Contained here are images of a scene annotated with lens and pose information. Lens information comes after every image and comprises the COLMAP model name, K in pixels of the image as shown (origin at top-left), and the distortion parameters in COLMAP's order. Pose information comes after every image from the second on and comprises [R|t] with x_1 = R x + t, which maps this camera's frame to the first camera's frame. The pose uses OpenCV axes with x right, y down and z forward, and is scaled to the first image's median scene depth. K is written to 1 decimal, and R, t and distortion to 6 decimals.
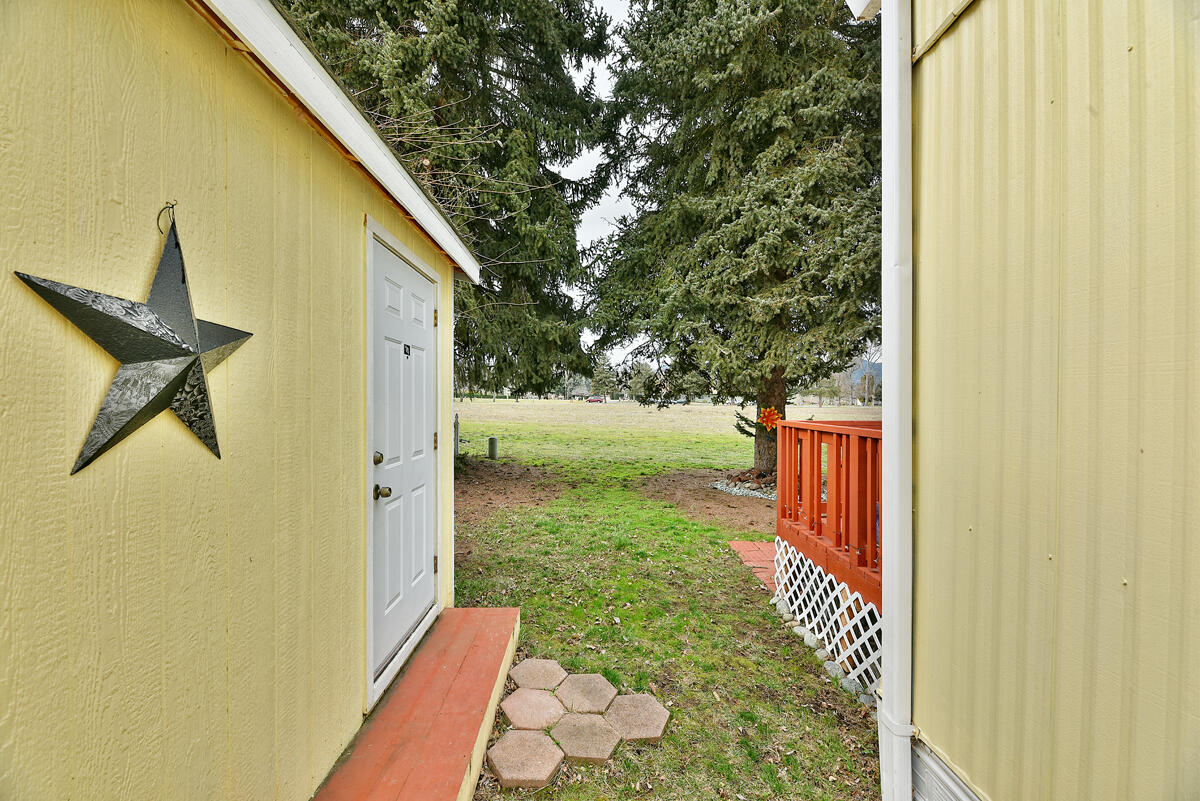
lens RADIAL K [[480.5, 0, 600.0], [0, 480.5, 400.5], [0, 0, 1]] dist [-0.000183, 0.000005]
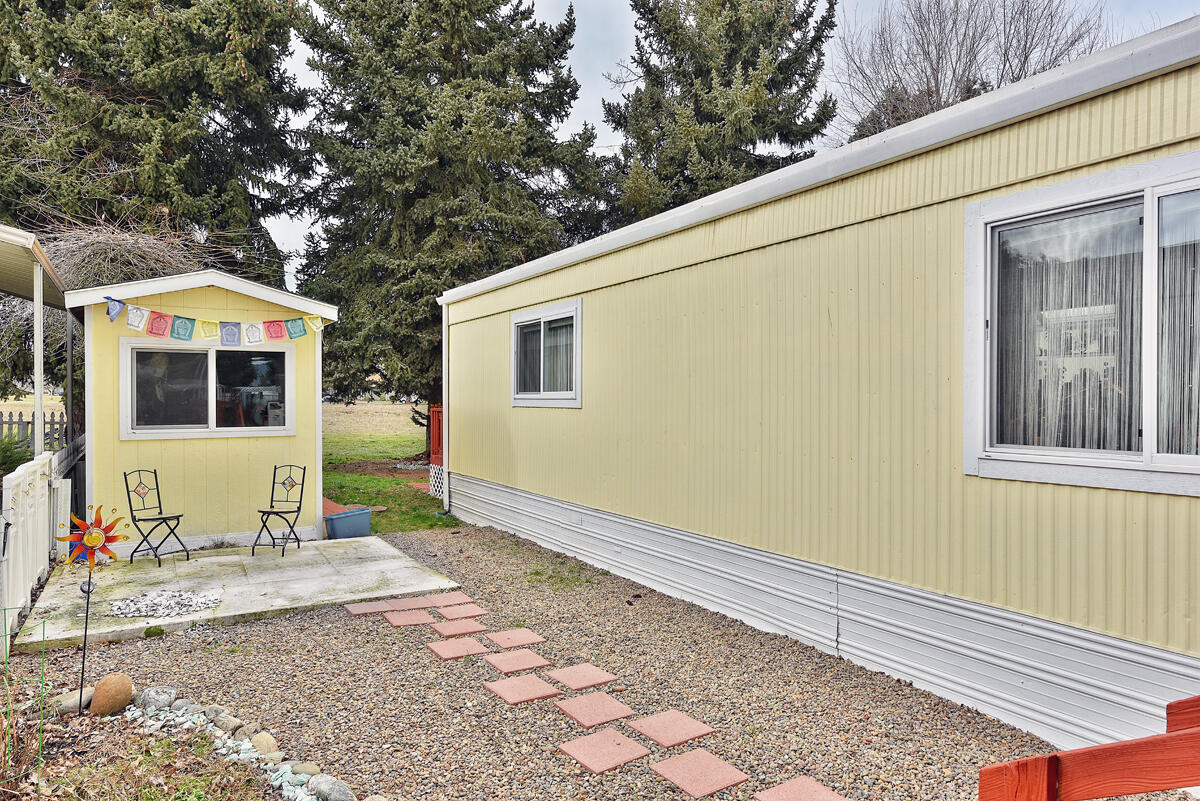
lens RADIAL K [[757.7, 0, 600.0], [0, 757.7, 400.5], [0, 0, 1]] dist [0.003261, 0.000571]
pose [[0.869457, -0.004836, 0.493984, -0.310869], [0.003631, 0.999988, 0.003399, 0.000113], [-0.493994, -0.001161, 0.869464, -1.122592]]
